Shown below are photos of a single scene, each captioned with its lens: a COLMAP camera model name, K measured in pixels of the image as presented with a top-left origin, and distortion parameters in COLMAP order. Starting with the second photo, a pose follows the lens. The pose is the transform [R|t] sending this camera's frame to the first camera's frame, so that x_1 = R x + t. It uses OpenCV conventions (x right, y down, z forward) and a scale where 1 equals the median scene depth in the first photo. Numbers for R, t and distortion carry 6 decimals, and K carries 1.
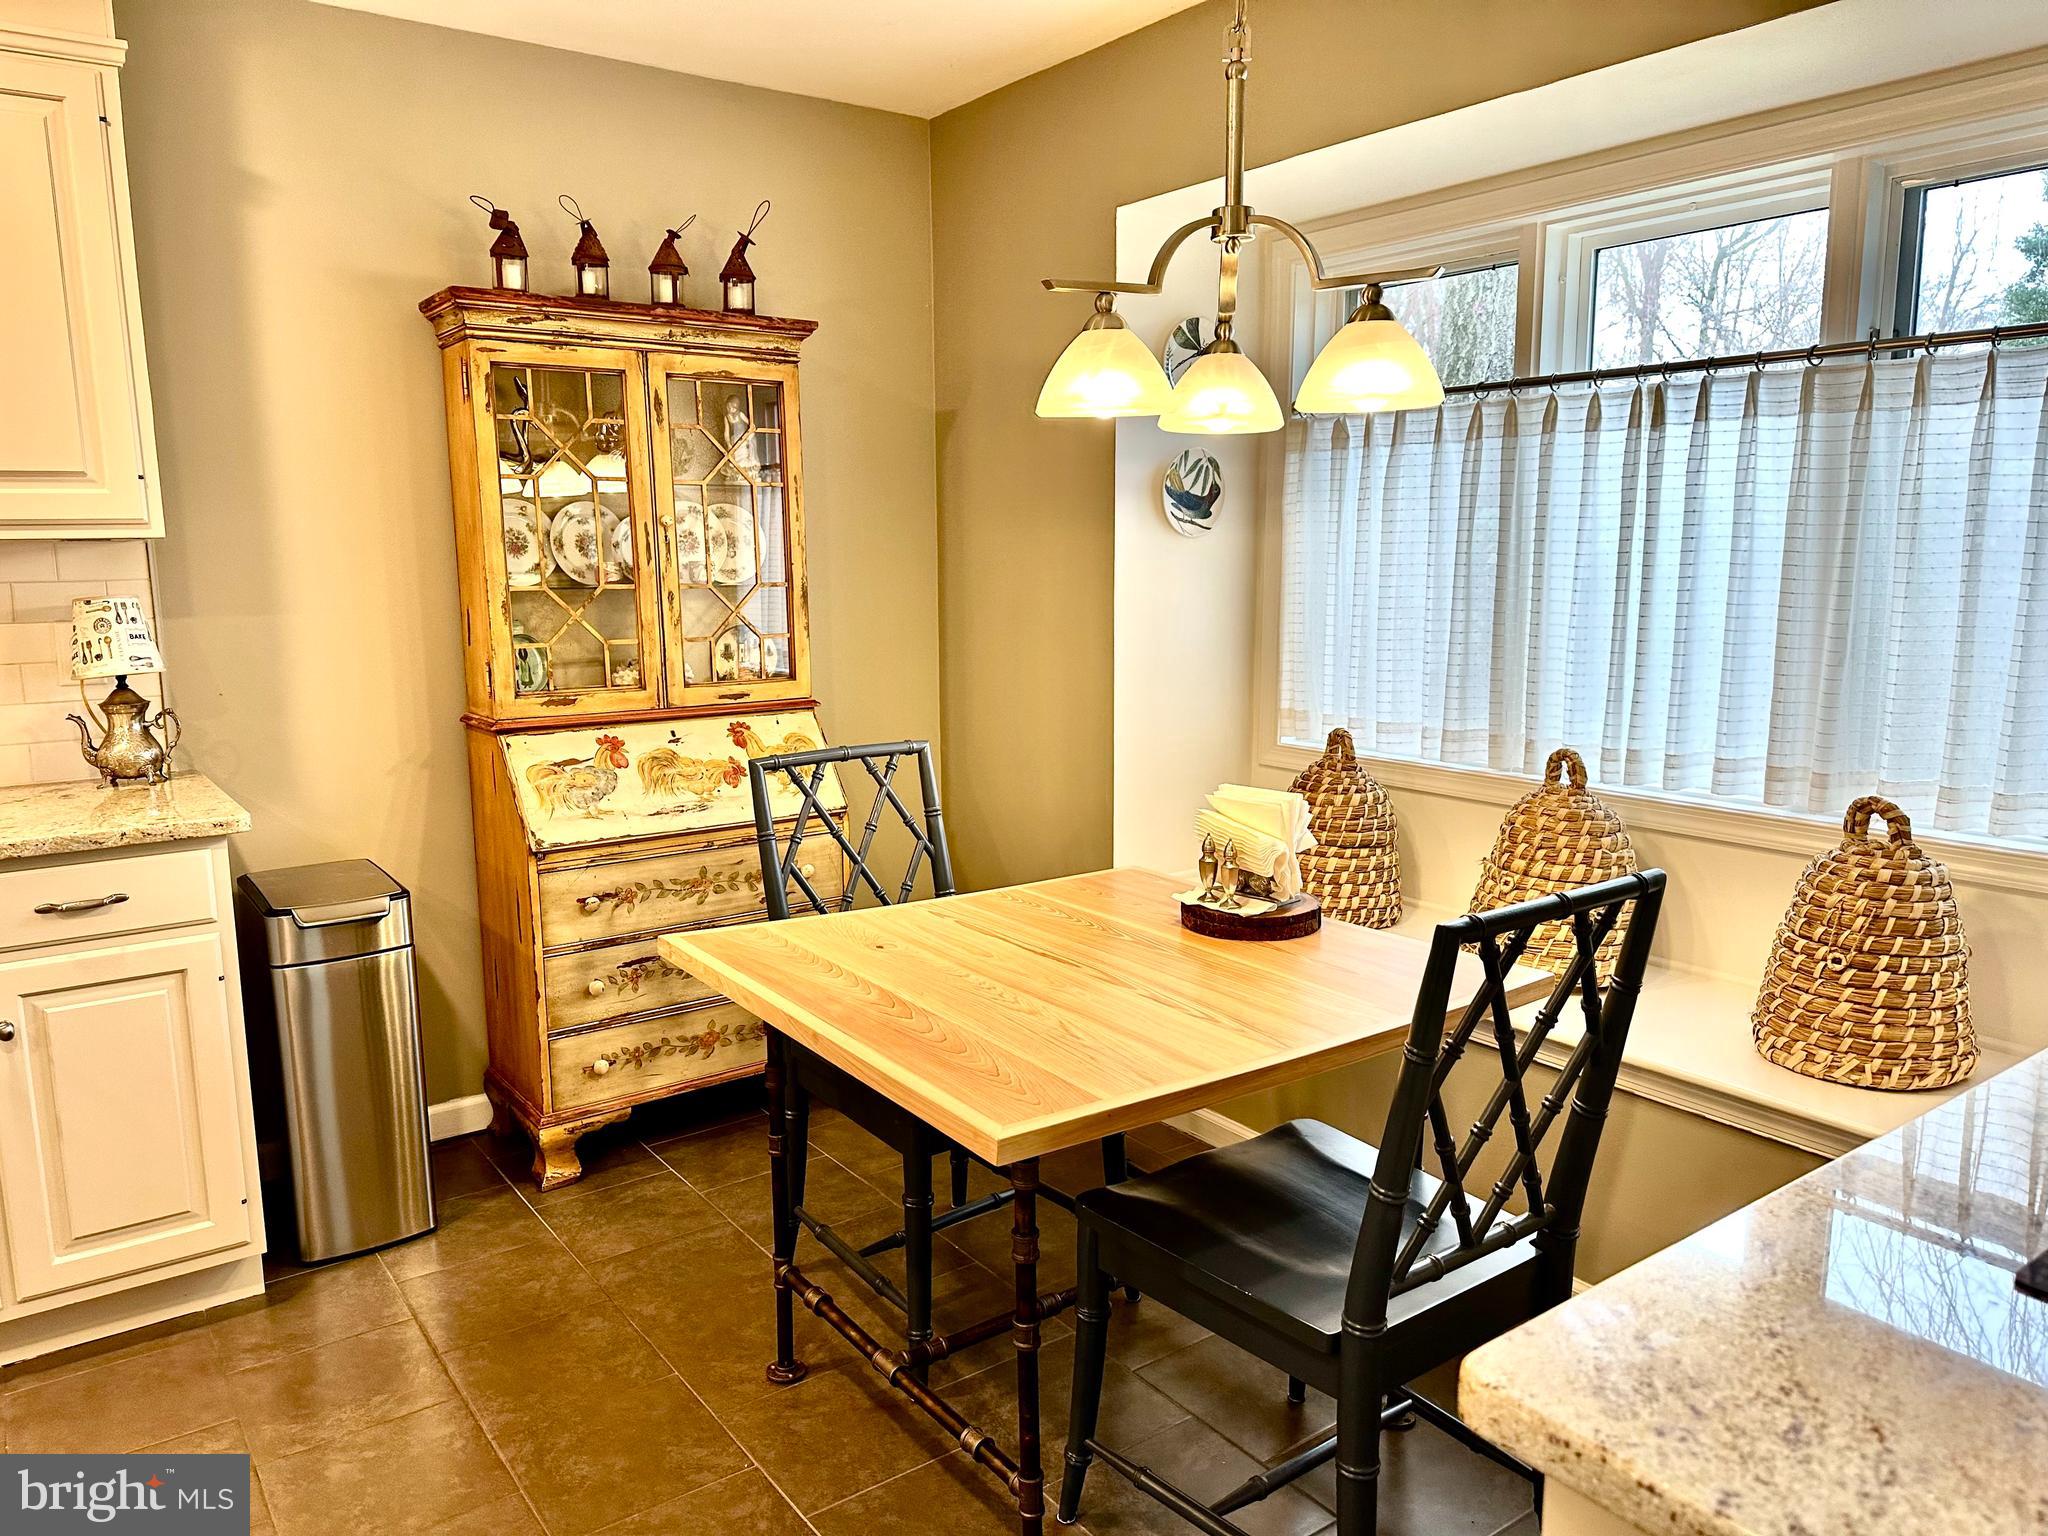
lens RADIAL K [[1433.8, 0, 1037.6], [0, 1433.8, 774.4], [0, 0, 1]] dist [0.084633, -0.137786]
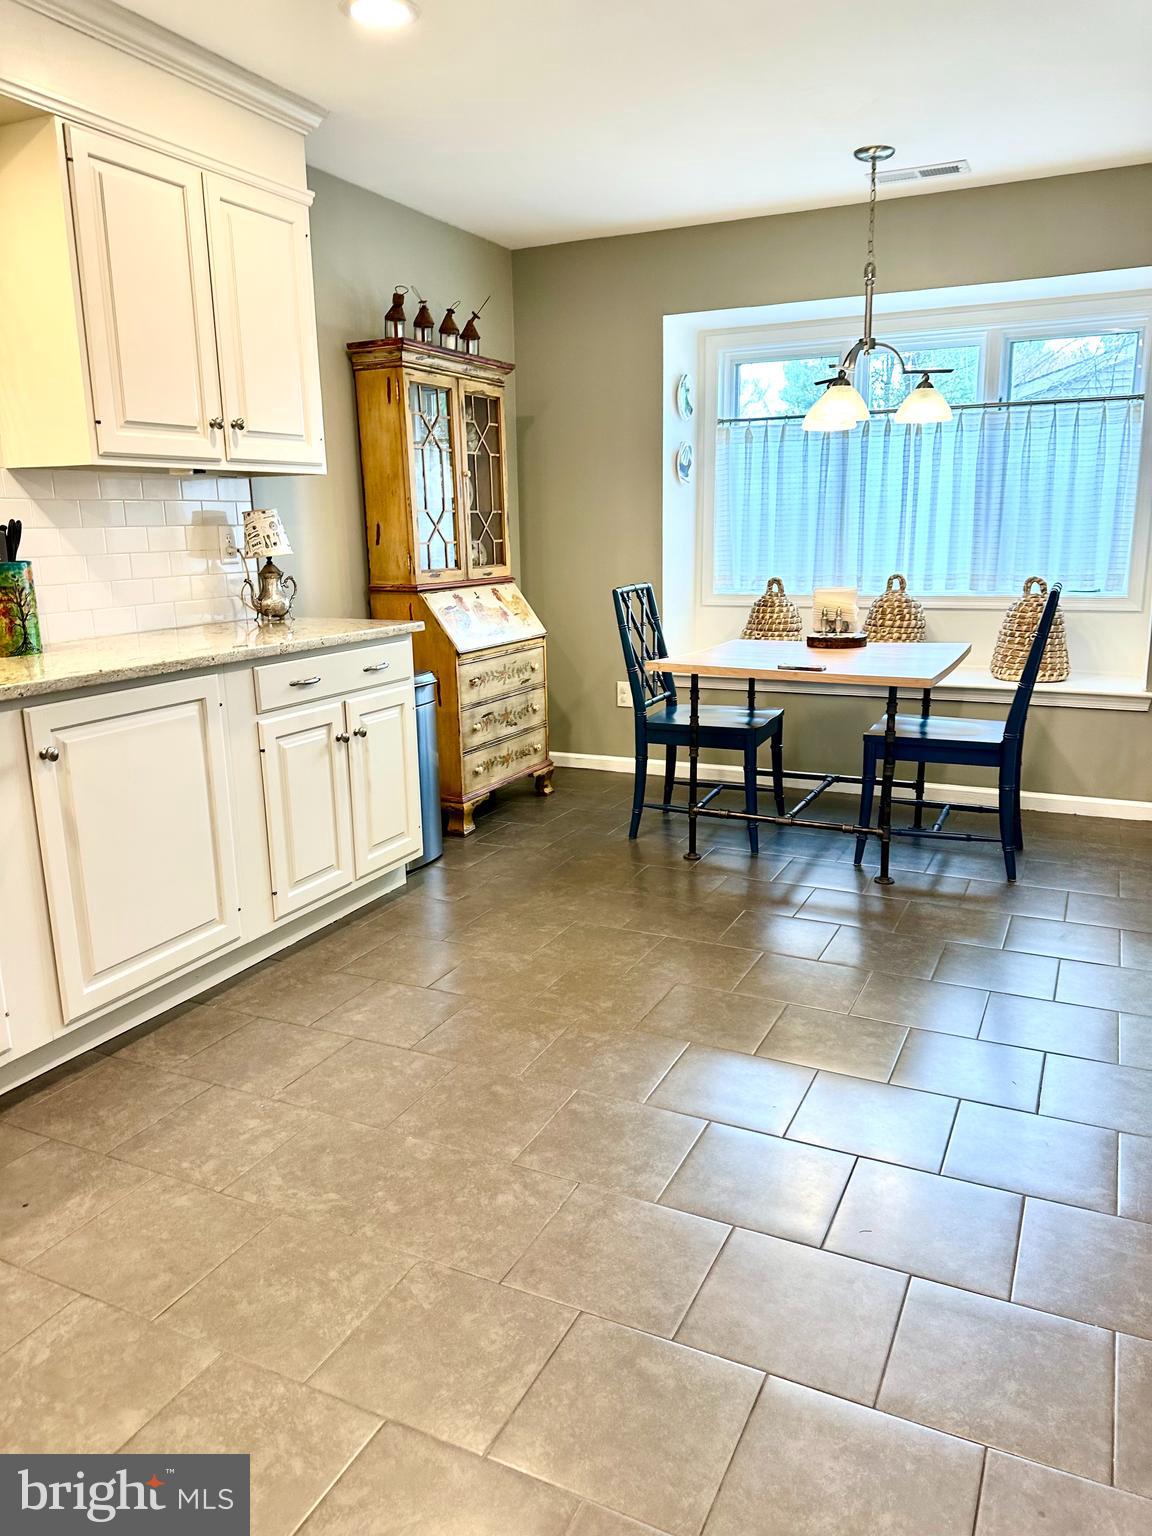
lens RADIAL K [[1079.0, 0, 585.2], [0, 1079.0, 772.7], [0, 0, 1]] dist [0.137885, -0.233521]
pose [[0.881544, -0.113213, 0.458326, -0.924901], [0.085672, 0.993064, 0.080521, 0.115949], [-0.464263, -0.031717, 0.885129, -0.346358]]
